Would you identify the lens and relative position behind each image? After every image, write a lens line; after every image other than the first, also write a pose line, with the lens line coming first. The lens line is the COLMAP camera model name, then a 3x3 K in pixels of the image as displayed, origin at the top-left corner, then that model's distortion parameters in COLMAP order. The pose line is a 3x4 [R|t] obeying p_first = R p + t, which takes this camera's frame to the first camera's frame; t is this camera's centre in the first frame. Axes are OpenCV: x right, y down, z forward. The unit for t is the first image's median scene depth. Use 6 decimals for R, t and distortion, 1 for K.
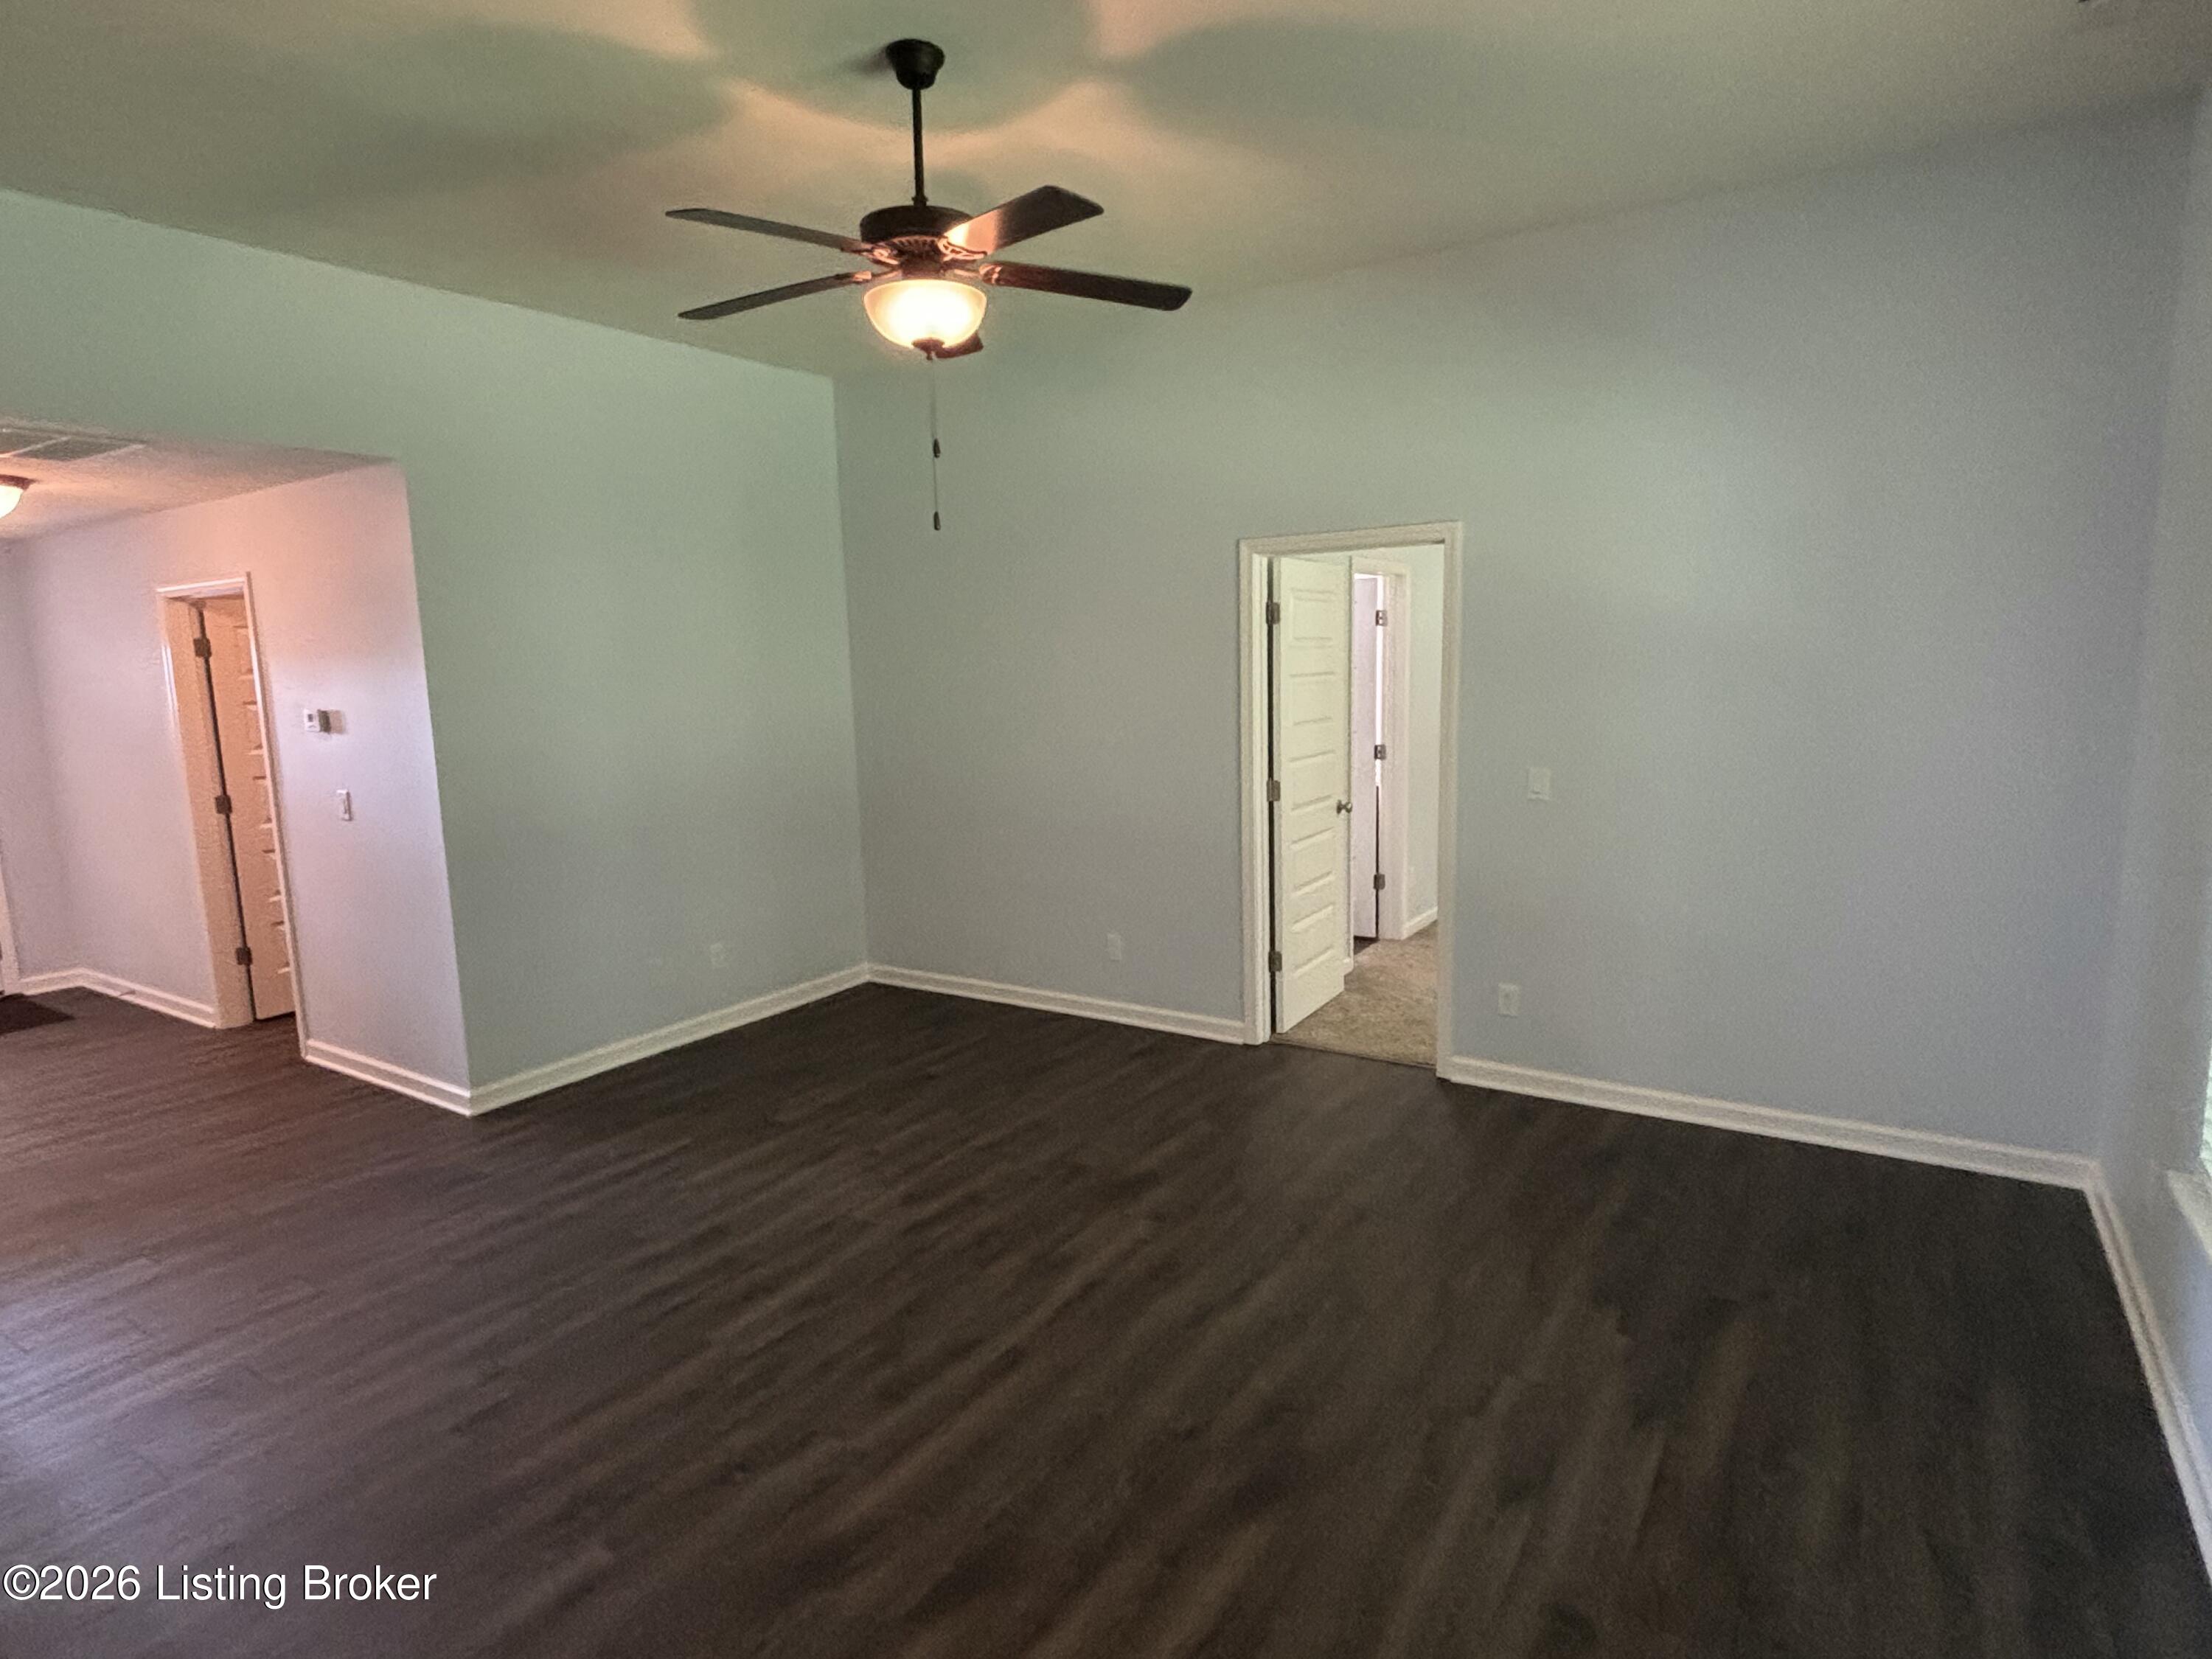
lens RADIAL K [[1212.1, 0, 1106.0], [0, 1212.1, 829.5], [0, 0, 1]] dist [0.053656, -0.058846]
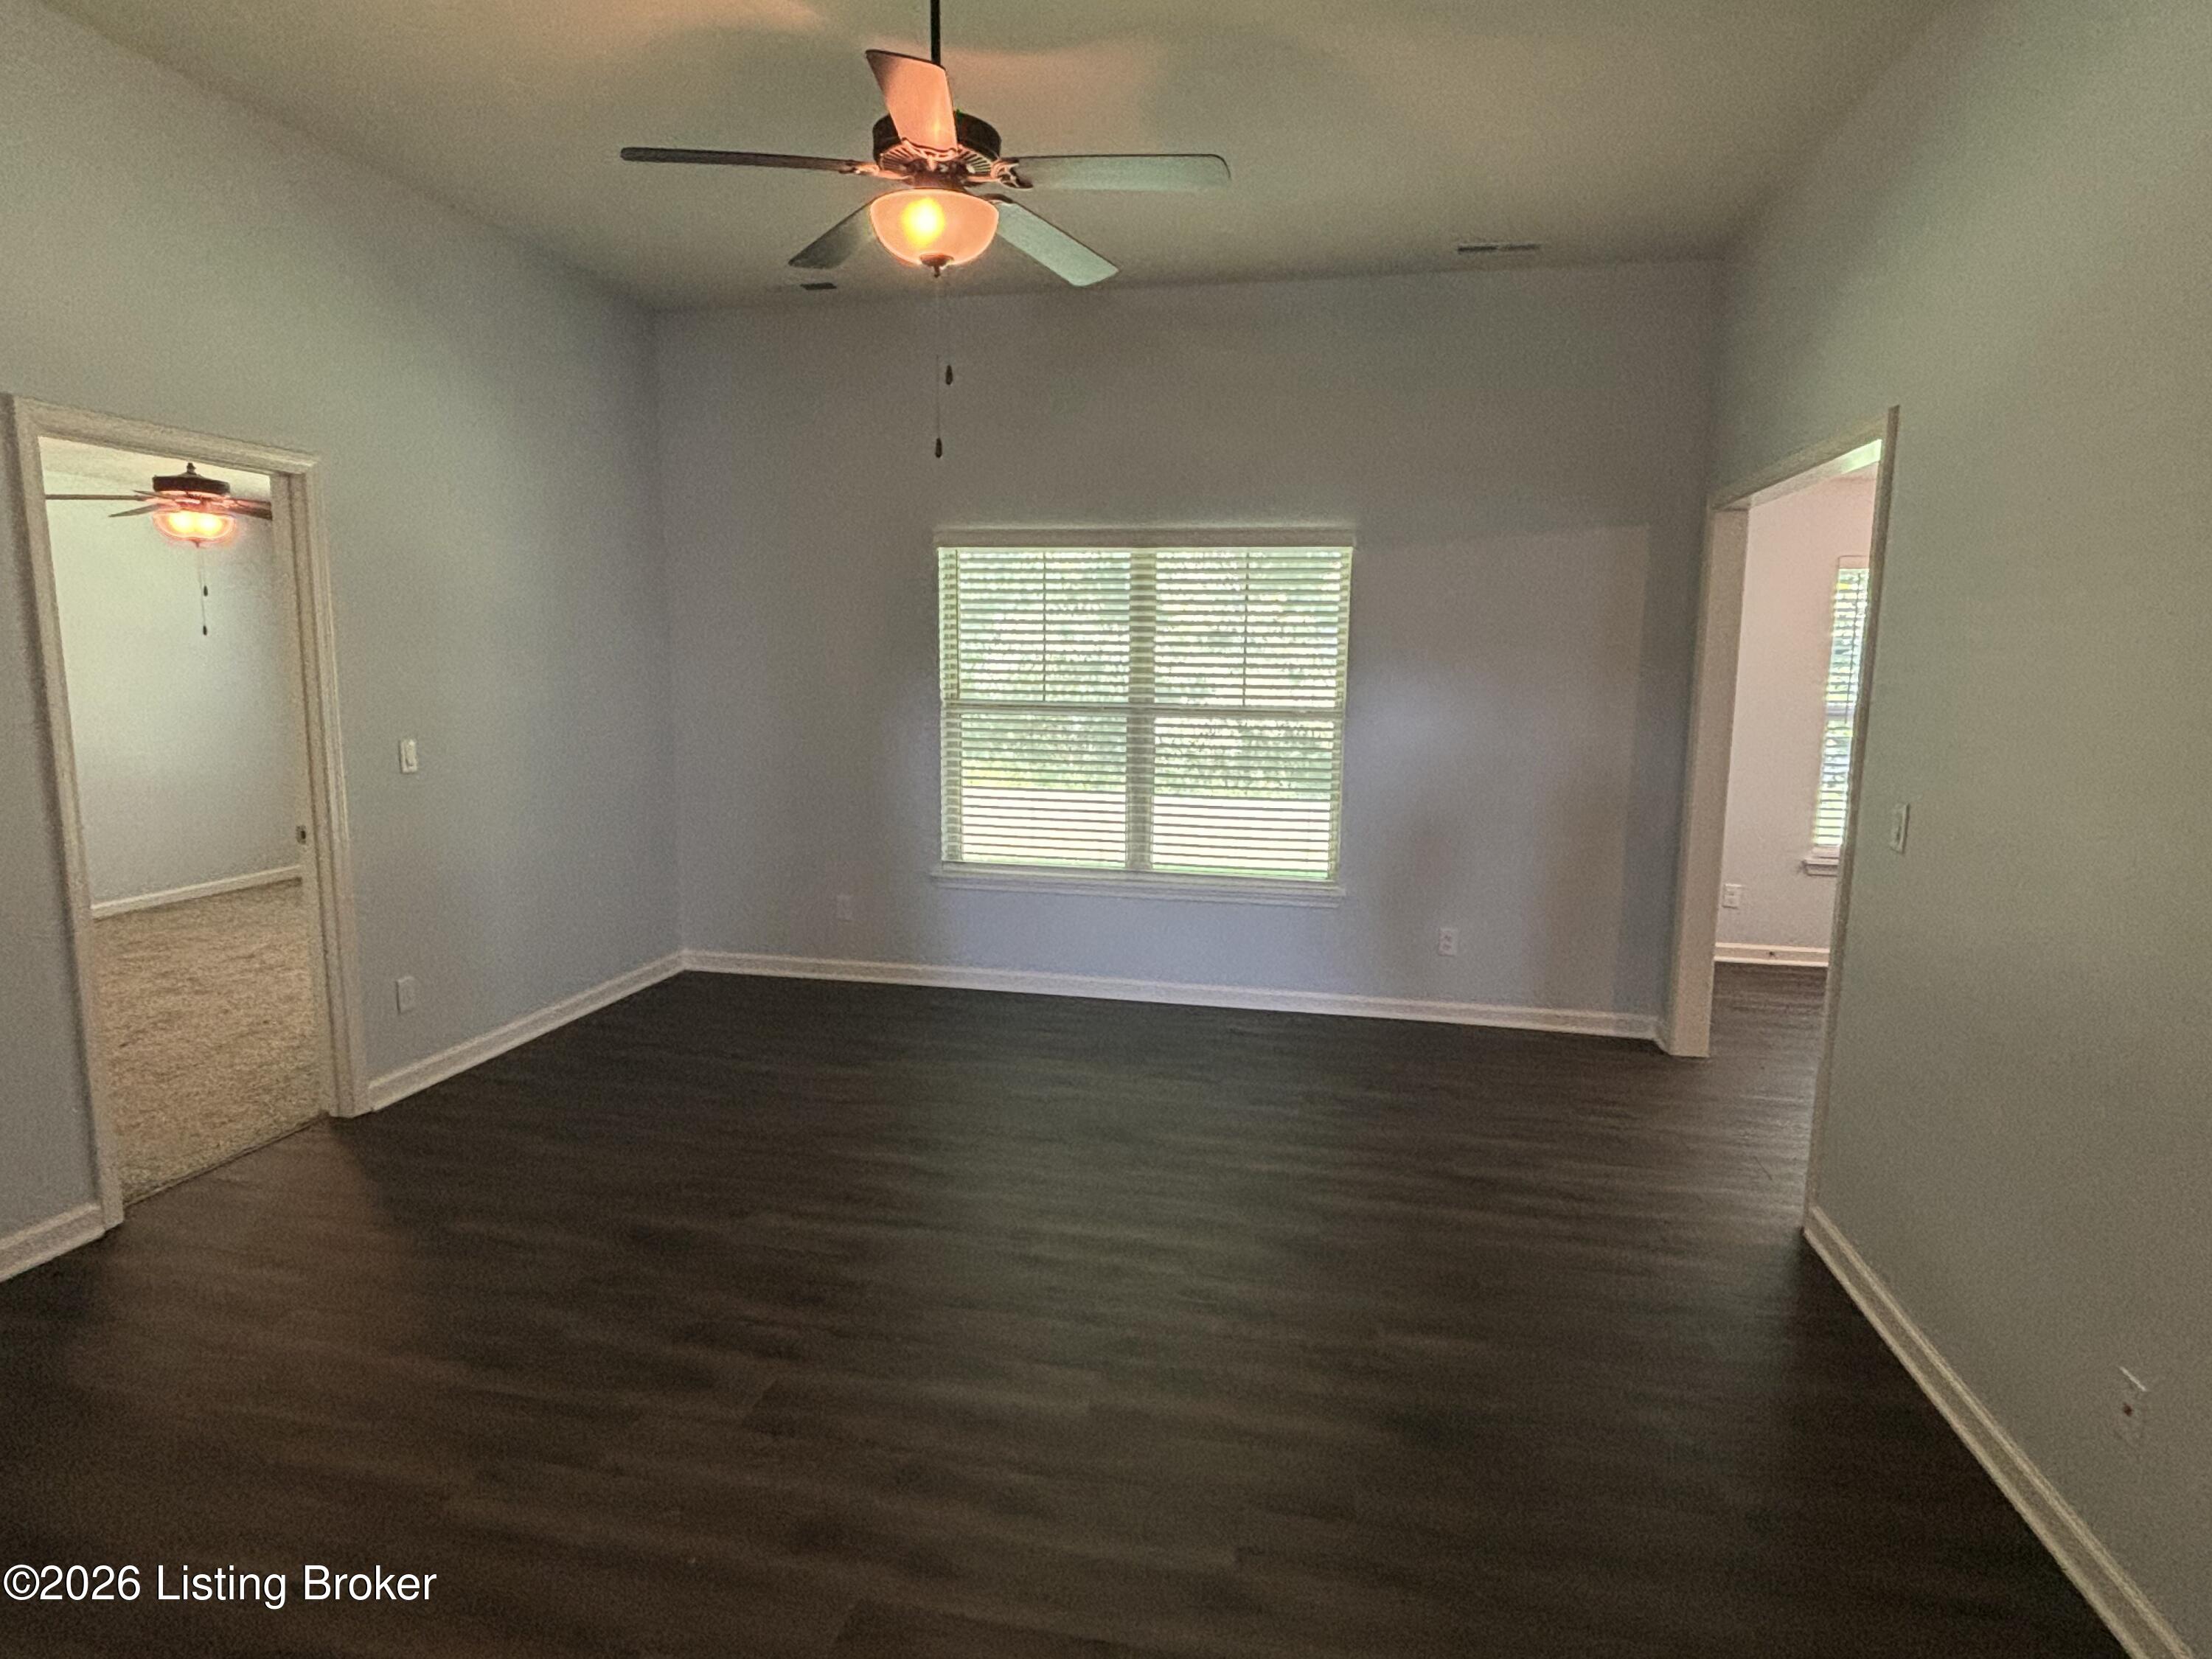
lens RADIAL K [[1212.1, 0, 1106.0], [0, 1212.1, 829.5], [0, 0, 1]] dist [0.053656, -0.058846]
pose [[-0.351736, -0.113618, 0.929179, -0.736150], [0.132721, 0.976527, 0.169648, -0.071379], [-0.926643, 0.182992, -0.328400, 0.831597]]
